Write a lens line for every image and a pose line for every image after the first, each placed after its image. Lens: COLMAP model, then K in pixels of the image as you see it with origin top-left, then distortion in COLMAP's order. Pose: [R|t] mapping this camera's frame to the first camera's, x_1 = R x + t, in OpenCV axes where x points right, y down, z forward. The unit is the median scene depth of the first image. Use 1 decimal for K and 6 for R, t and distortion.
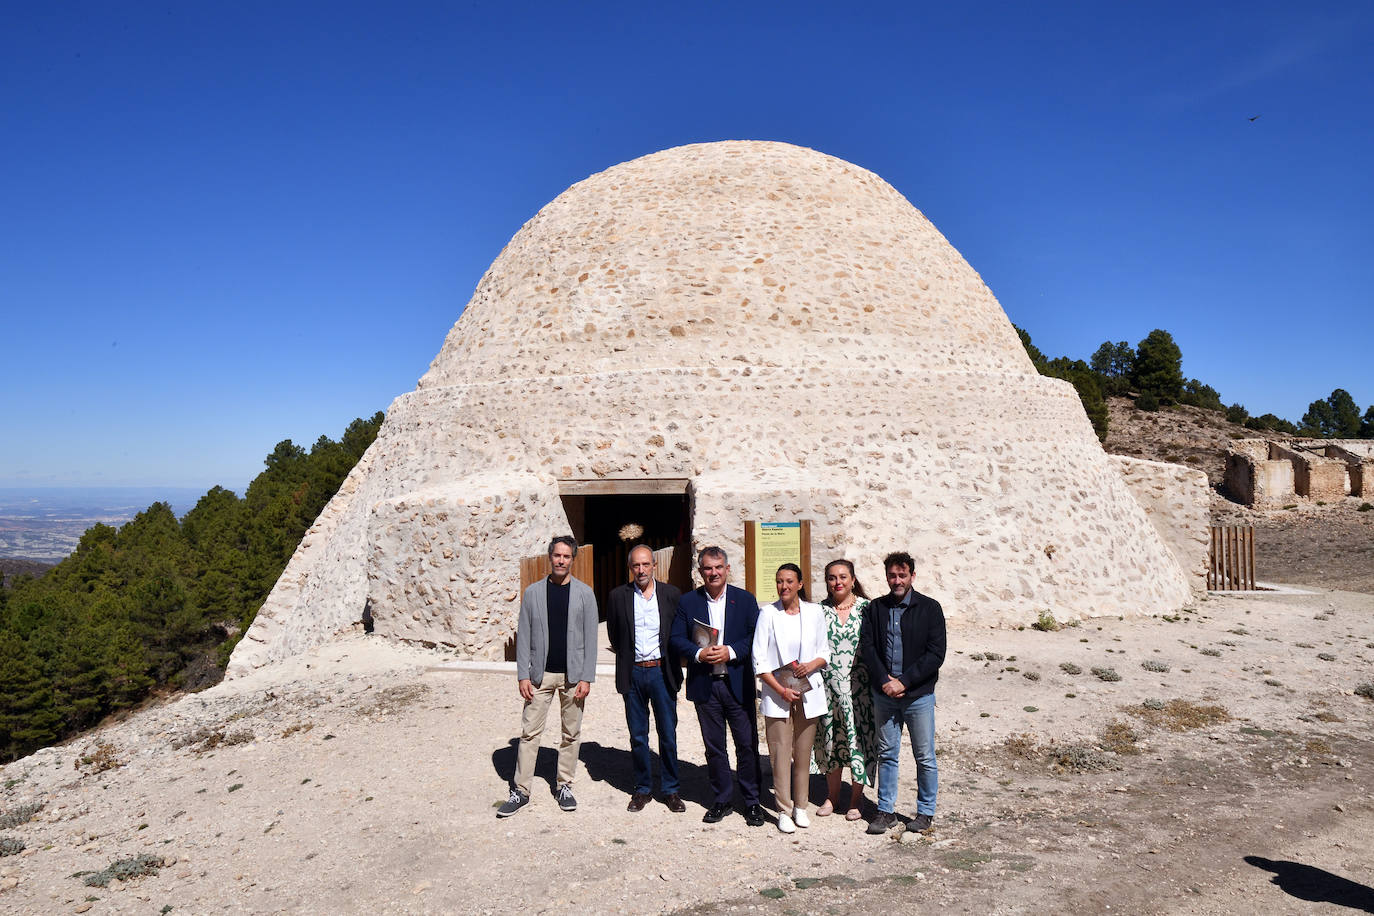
lens RADIAL K [[1023.1, 0, 694.2], [0, 1023.1, 450.0], [0, 0, 1]] dist [-0.006557, -0.007584]
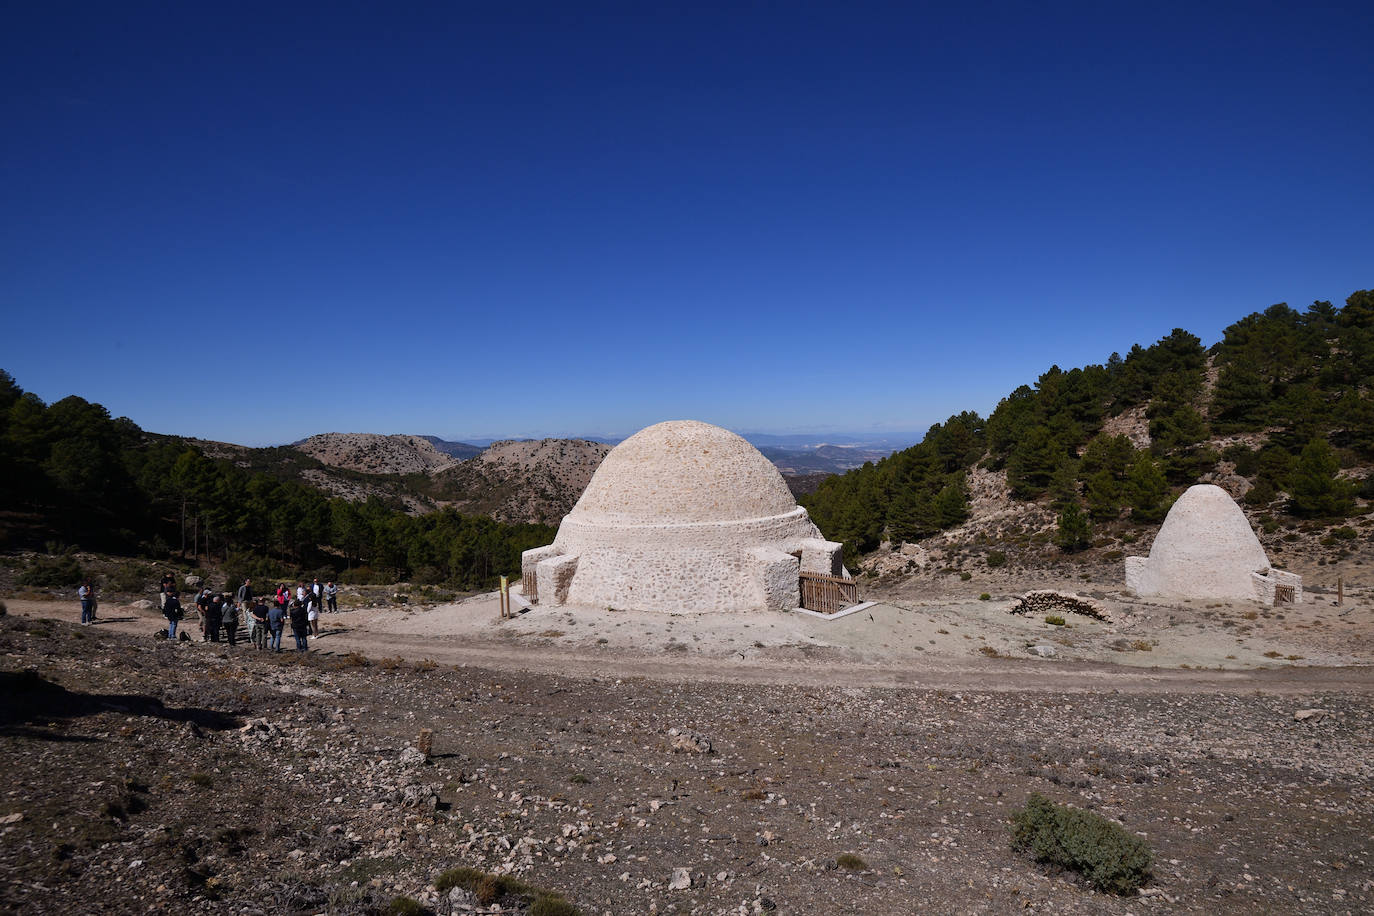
lens RADIAL K [[717.6, 0, 691.0], [0, 717.6, 448.5], [0, 0, 1]] dist [-0.011375, -0.008902]
pose [[0.668913, 0.003781, -0.743331, 2.121562], [0.042320, 0.998171, 0.043160, -0.427434], [0.742135, -0.060328, 0.667530, -0.365917]]
